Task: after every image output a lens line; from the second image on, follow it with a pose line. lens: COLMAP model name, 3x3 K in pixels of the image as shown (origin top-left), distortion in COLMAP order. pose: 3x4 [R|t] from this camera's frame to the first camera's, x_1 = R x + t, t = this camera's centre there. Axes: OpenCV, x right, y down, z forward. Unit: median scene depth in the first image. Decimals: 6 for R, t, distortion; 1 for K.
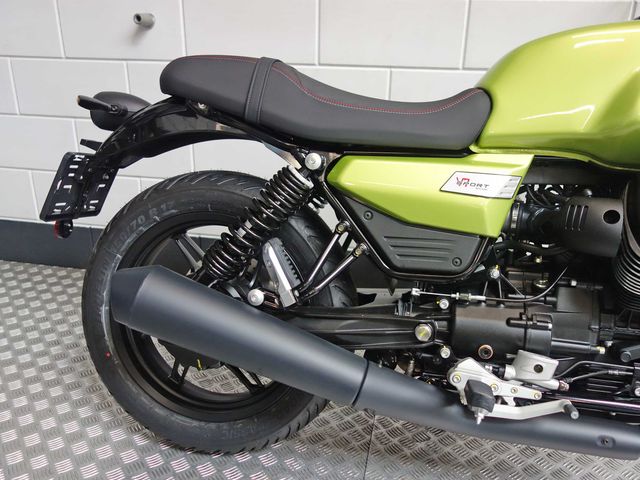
lens RADIAL K [[565.2, 0, 323.6], [0, 565.2, 244.2], [0, 0, 1]] dist [0.003291, 0.005672]
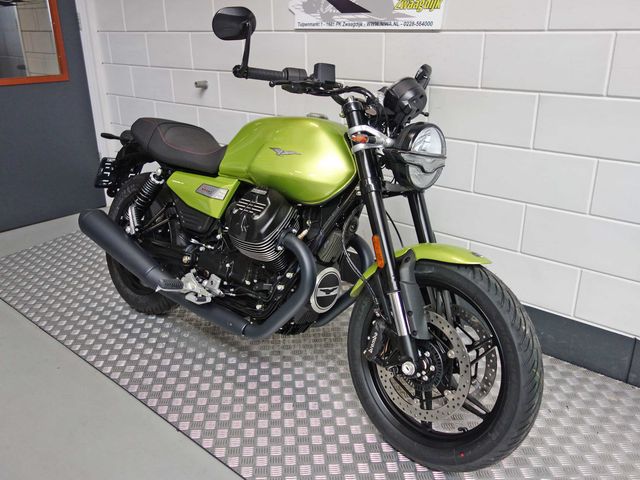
lens RADIAL K [[565.2, 0, 323.8], [0, 565.2, 241.1], [0, 0, 1]] dist [0.003291, 0.005672]
pose [[0.865026, 0.156253, -0.476775, 1.589866], [-0.161708, 0.986386, 0.029876, -0.052194], [0.474953, 0.051255, 0.878518, -0.579075]]
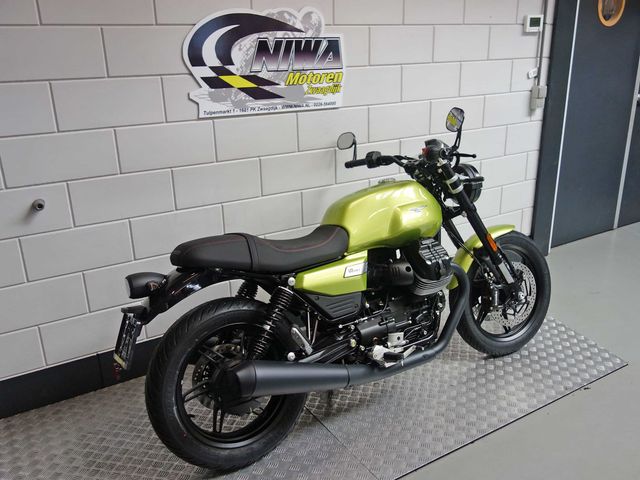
lens RADIAL K [[565.2, 0, 322.6], [0, 565.2, 239.3], [0, 0, 1]] dist [0.003291, 0.005672]
pose [[0.729379, -0.250108, 0.636751, -1.168165], [0.280462, 0.958280, 0.055140, -0.368539], [-0.623977, 0.138366, 0.769095, -0.624244]]
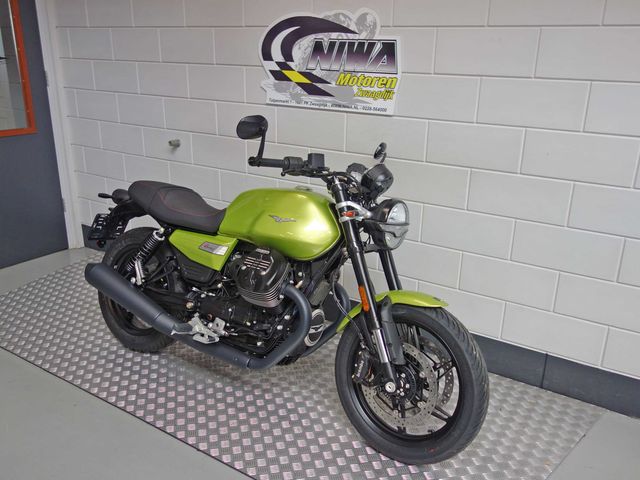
lens RADIAL K [[565.2, 0, 322.2], [0, 565.2, 240.1], [0, 0, 1]] dist [0.003291, 0.005672]
pose [[0.930293, 0.120281, -0.346535, 1.523282], [-0.138390, 0.989985, -0.027897, -0.132490], [0.339709, 0.073909, 0.937622, -1.114198]]
